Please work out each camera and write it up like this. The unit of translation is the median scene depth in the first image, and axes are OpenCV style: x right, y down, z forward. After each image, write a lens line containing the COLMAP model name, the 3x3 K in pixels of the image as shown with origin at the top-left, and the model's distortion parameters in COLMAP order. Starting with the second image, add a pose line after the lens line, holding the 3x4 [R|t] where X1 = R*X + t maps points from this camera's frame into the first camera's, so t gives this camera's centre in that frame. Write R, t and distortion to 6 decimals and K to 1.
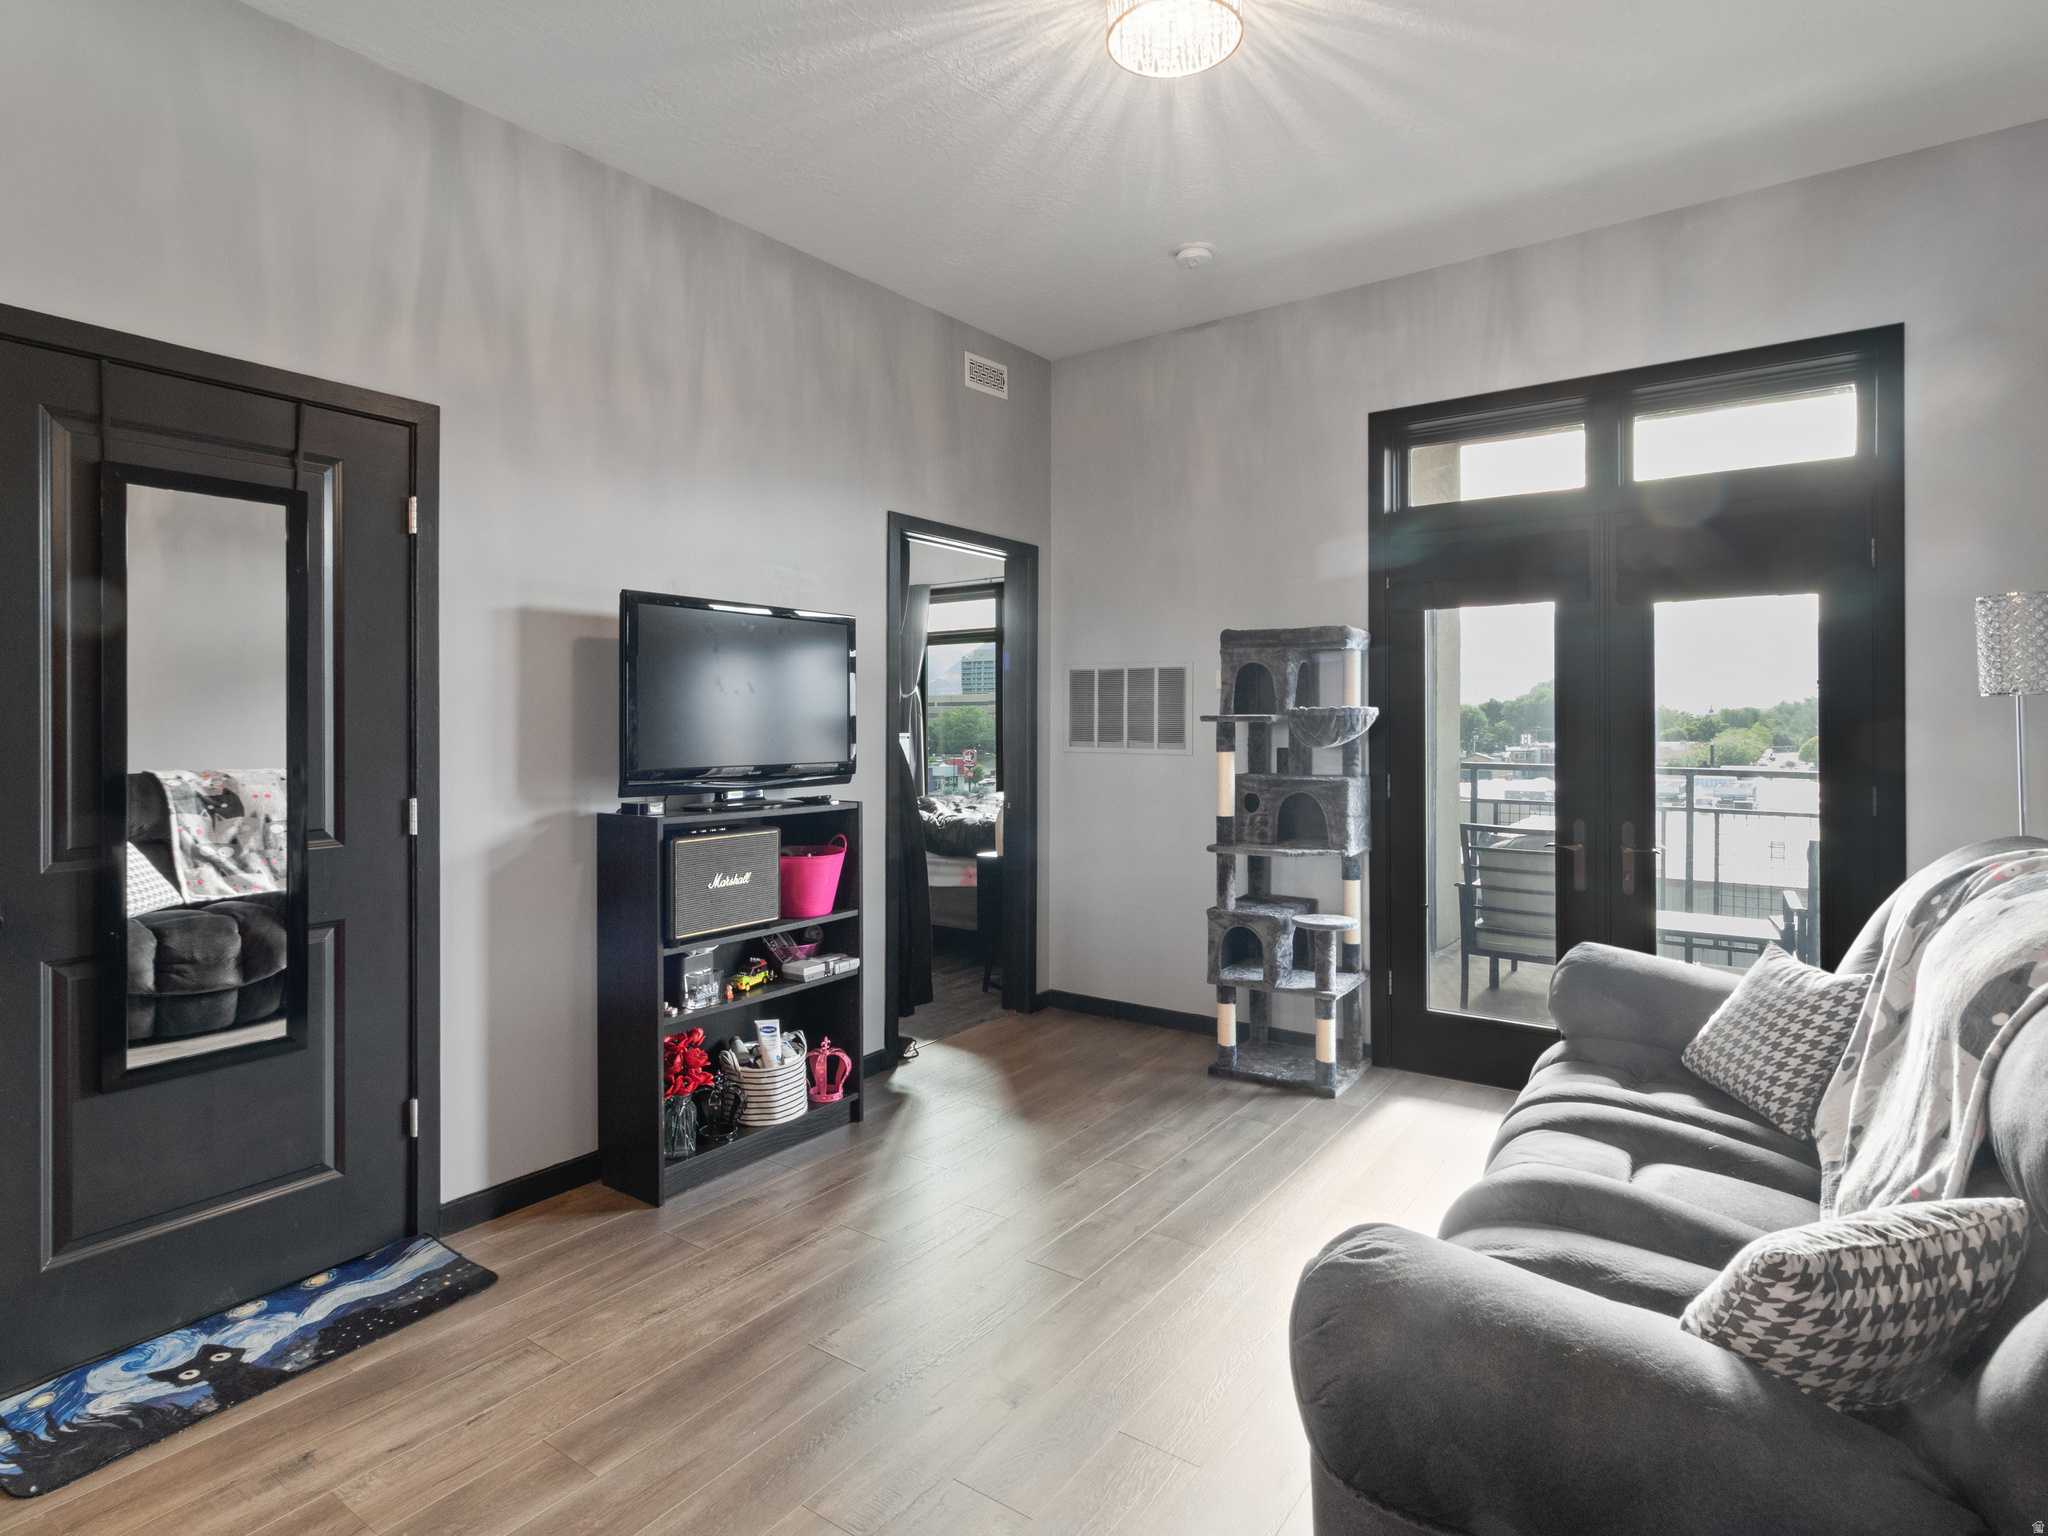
lens RADIAL K [[1086.0, 0, 1013.7], [0, 1086.0, 721.5], [0, 0, 1]] dist [-0.001526, 0.003984]
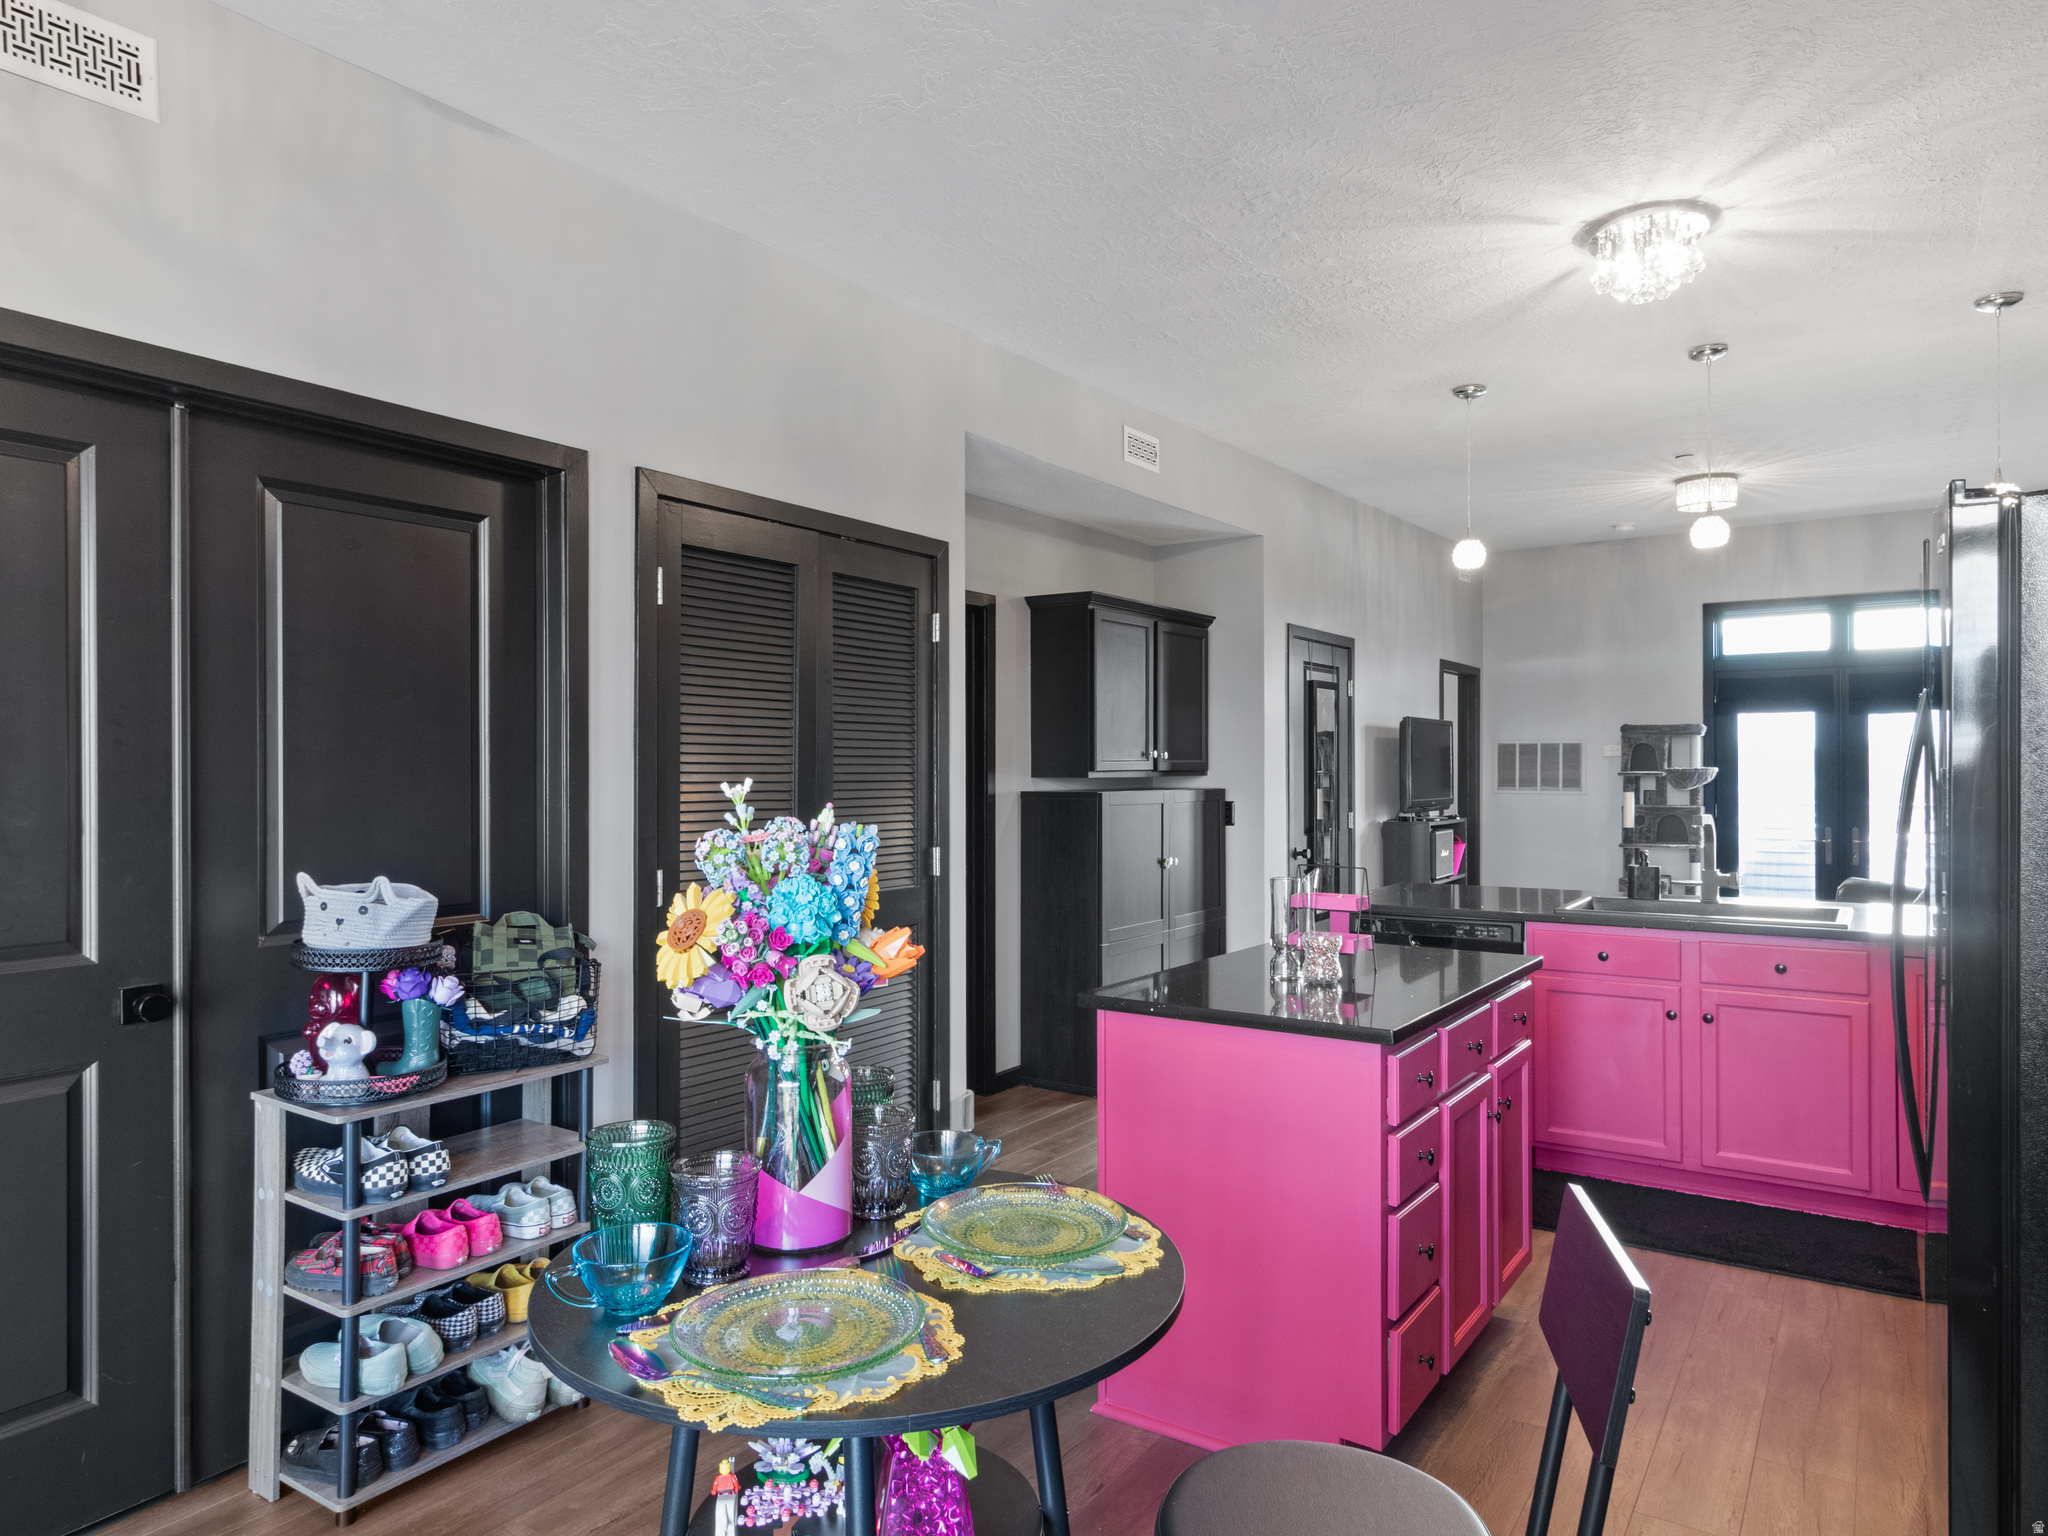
lens RADIAL K [[1303.2, 0, 1034.4], [0, 1303.2, 760.8], [0, 0, 1]] dist [0.004961, 0.000100]
pose [[0.999336, -0.002193, 0.036356, -0.868195], [0.002332, 0.999990, -0.003782, -0.018365], [-0.036348, 0.003864, 0.999332, -1.131089]]
